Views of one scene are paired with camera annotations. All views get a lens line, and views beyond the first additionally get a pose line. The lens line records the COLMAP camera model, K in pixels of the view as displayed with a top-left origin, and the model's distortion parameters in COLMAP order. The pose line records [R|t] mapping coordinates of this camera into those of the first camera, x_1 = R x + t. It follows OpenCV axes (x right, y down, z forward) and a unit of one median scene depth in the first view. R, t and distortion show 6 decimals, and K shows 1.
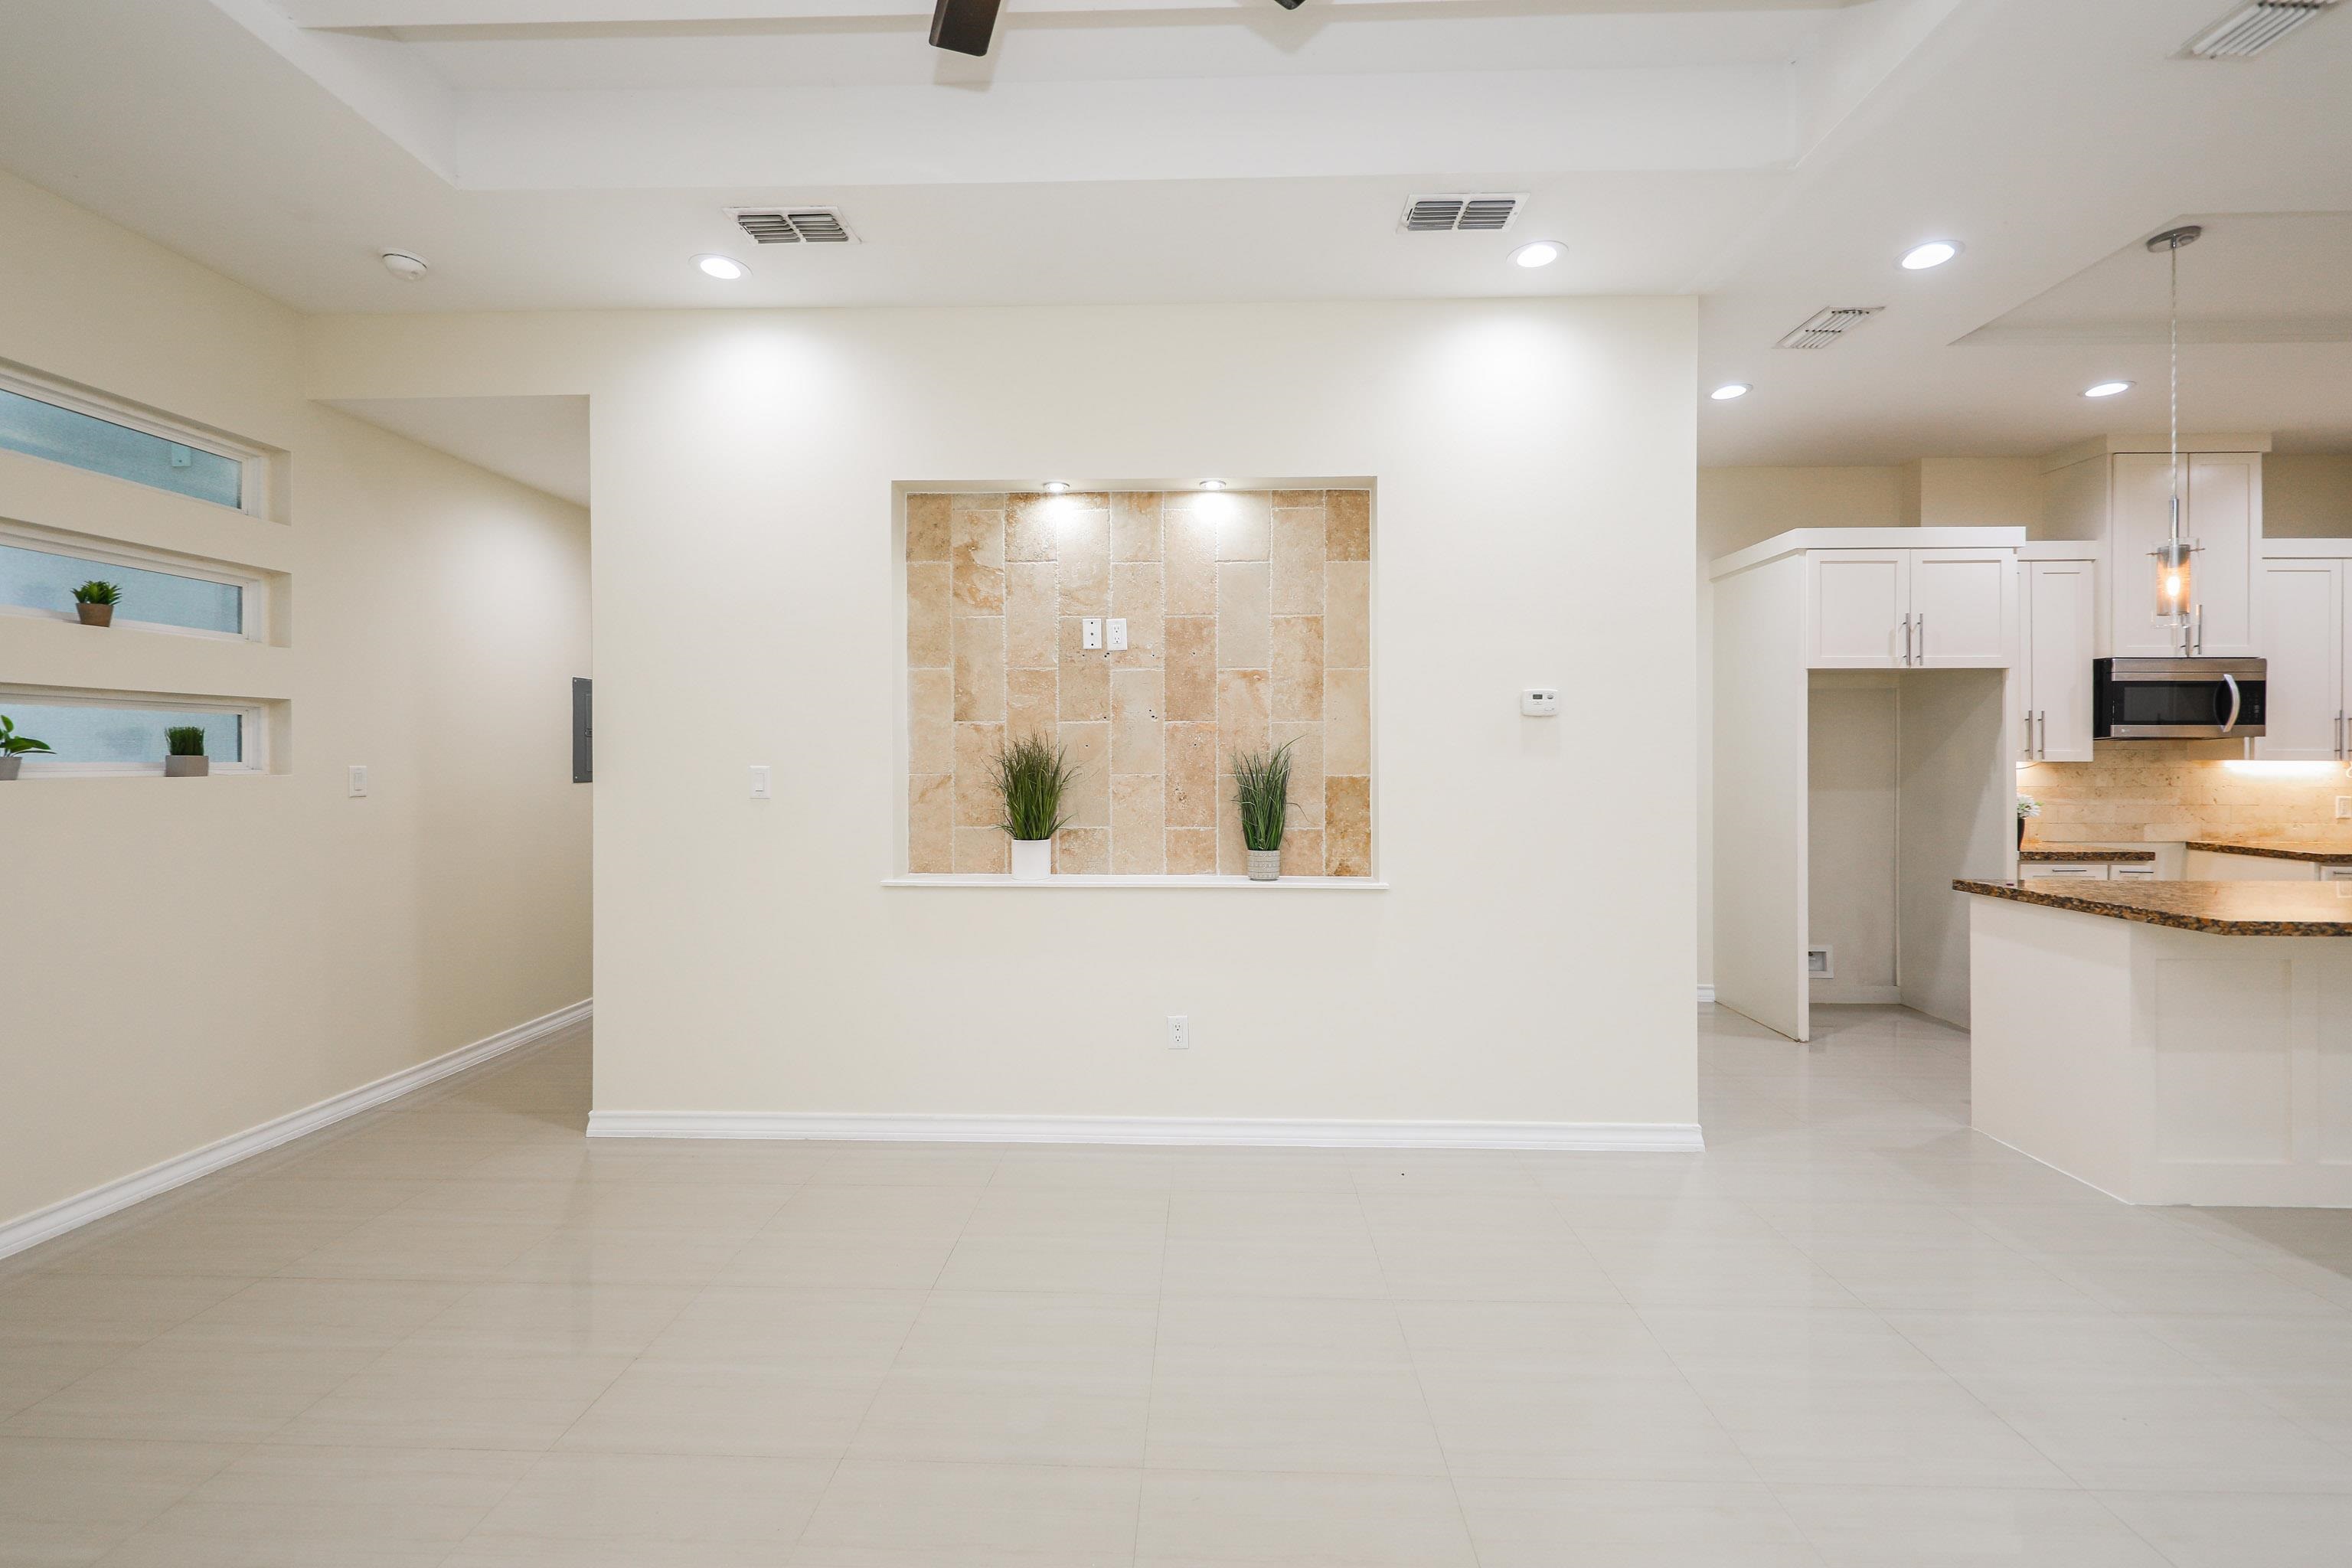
lens RADIAL K [[941.6, 0, 1184.8], [0, 941.6, 760.8], [0, 0, 1]] dist [0.012274, -0.006619]
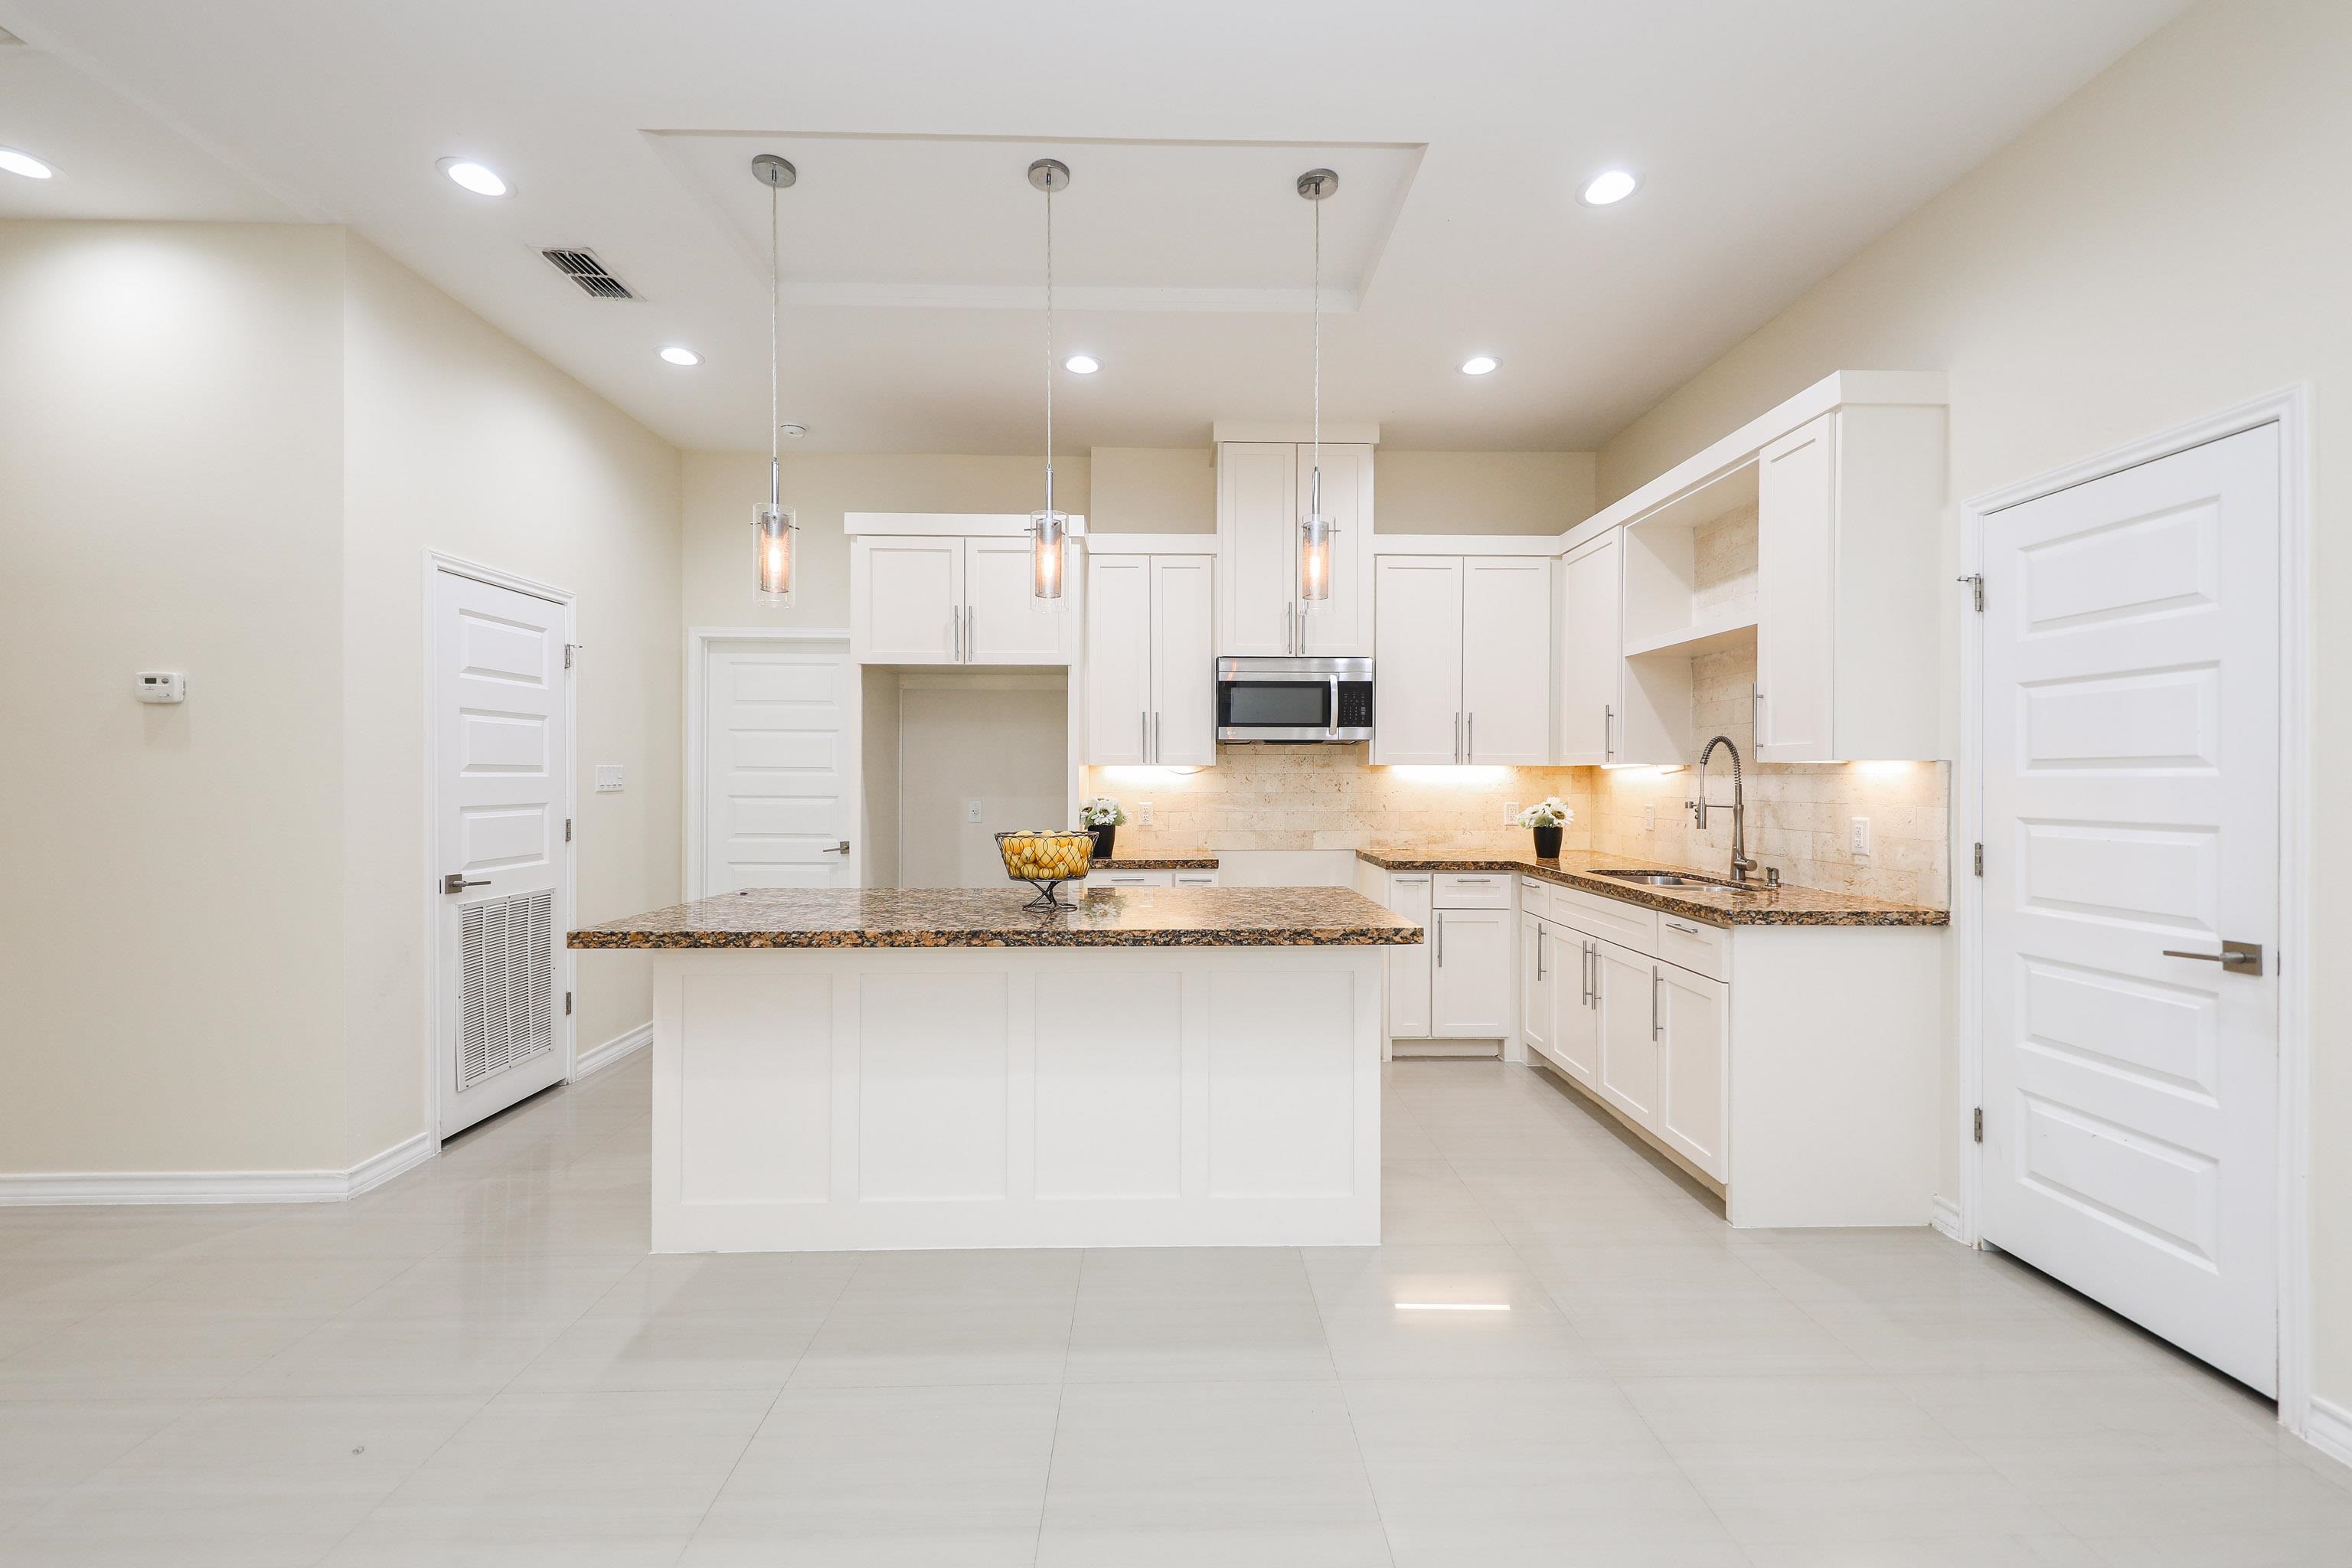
lens RADIAL K [[952.0, 0, 1181.8], [0, 952.0, 781.3], [0, 0, 1]] dist [0.005320, -0.000311]
pose [[0.998057, 0.001115, 0.062291, 1.178269], [-0.001234, 0.999997, 0.001878, 0.020217], [-0.062289, -0.001951, 0.998056, 0.060625]]
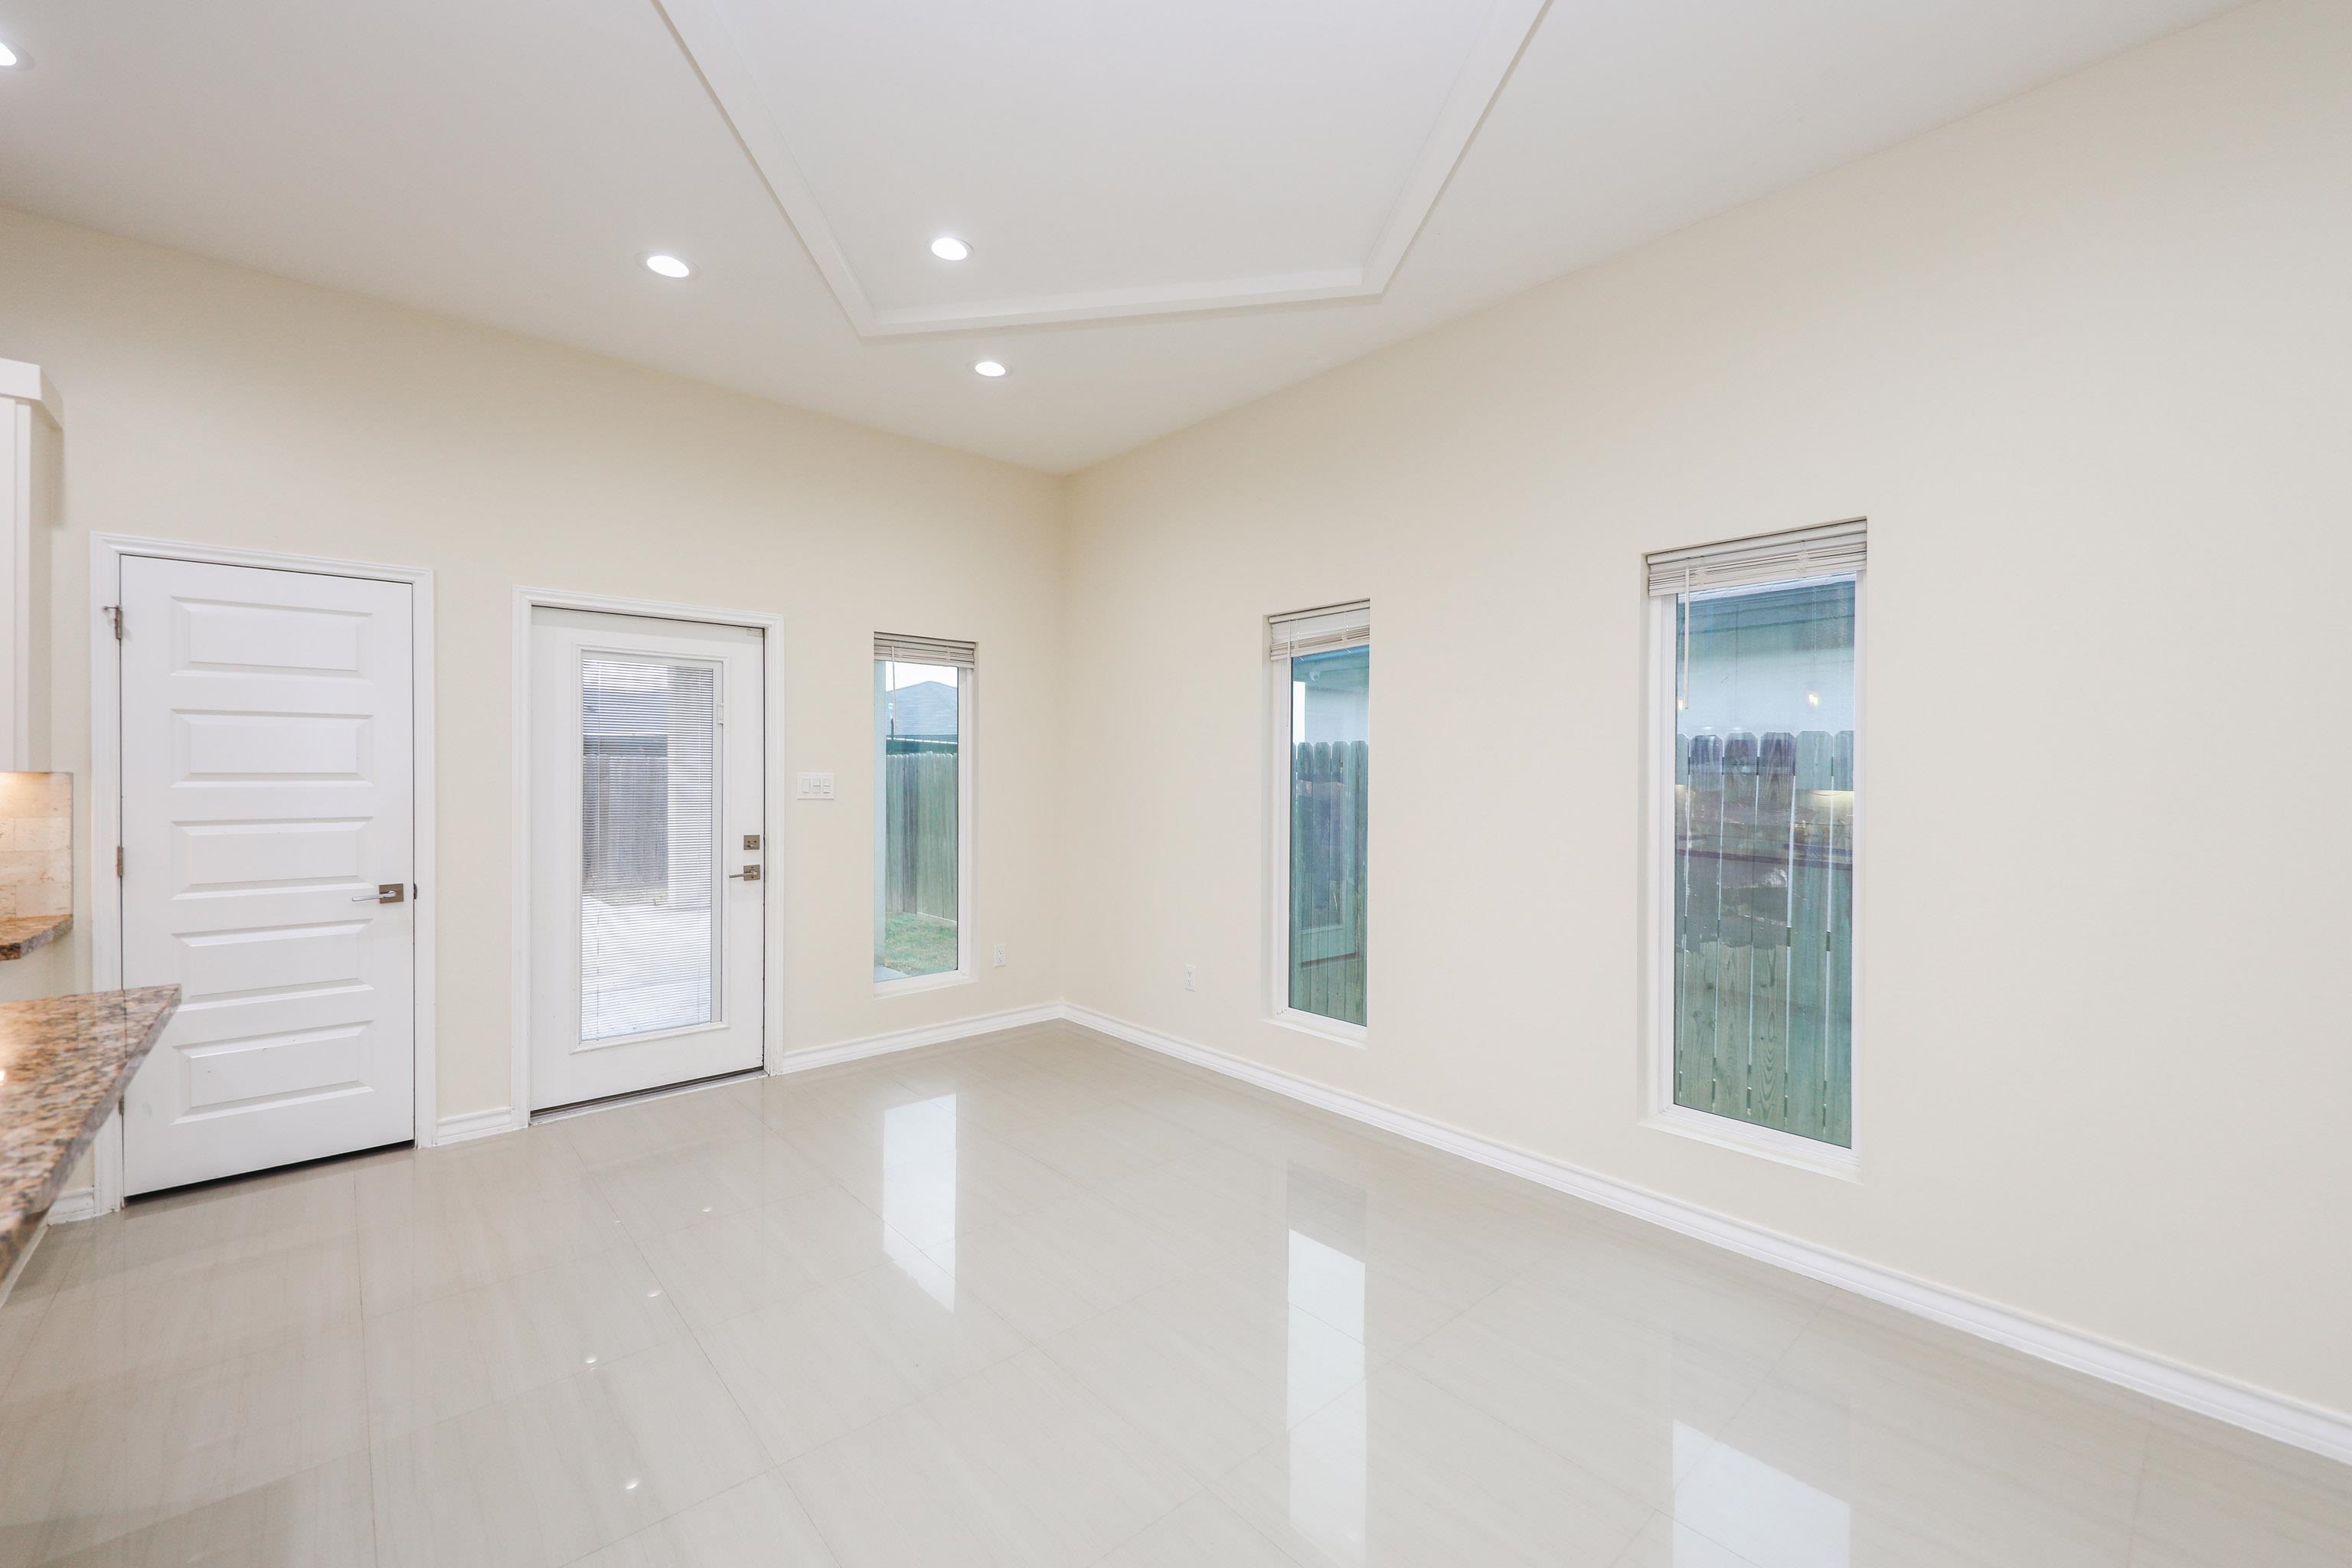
lens RADIAL K [[945.8, 0, 1183.9], [0, 945.8, 775.4], [0, 0, 1]] dist [0.000450, -0.000423]
pose [[-0.695764, -0.003793, 0.718261, 0.610273], [-0.002384, 0.999993, 0.002971, 0.002054], [-0.718267, 0.000355, -0.695768, 0.672872]]
